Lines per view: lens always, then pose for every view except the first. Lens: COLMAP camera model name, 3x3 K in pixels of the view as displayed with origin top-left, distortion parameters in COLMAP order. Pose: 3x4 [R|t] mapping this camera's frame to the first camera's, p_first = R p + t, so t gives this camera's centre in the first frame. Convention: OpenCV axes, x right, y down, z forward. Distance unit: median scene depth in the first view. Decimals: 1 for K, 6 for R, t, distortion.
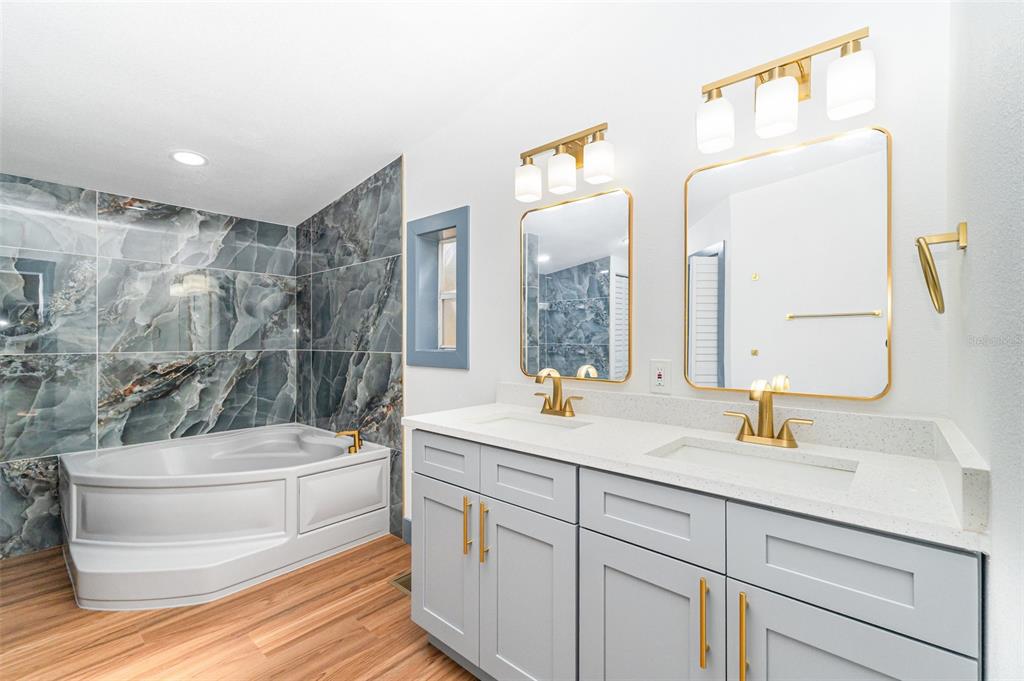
lens RADIAL K [[438.6, 0, 512.2], [0, 438.6, 339.7], [0, 0, 1]] dist [-0.000657, -0.000184]
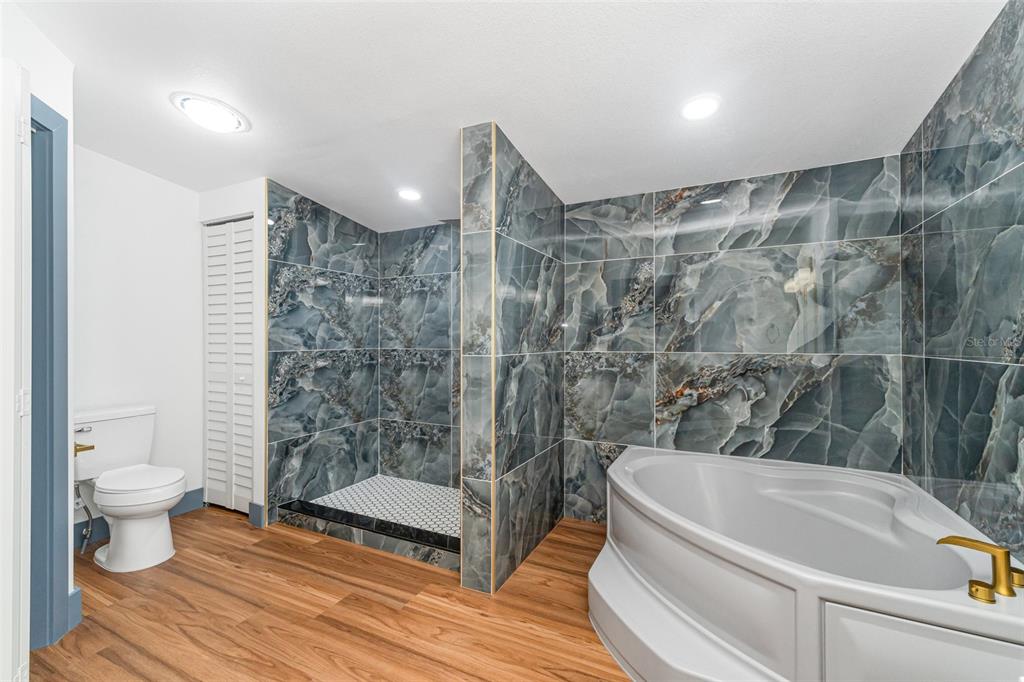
lens RADIAL K [[438.5, 0, 510.1], [0, 438.5, 336.6], [0, 0, 1]] dist [0.003493, 0.001485]
pose [[0.262198, -0.006585, -0.964992, -0.054954], [0.002003, 0.999978, -0.006279, 0.000104], [0.965012, -0.000286, 0.262206, 0.378216]]
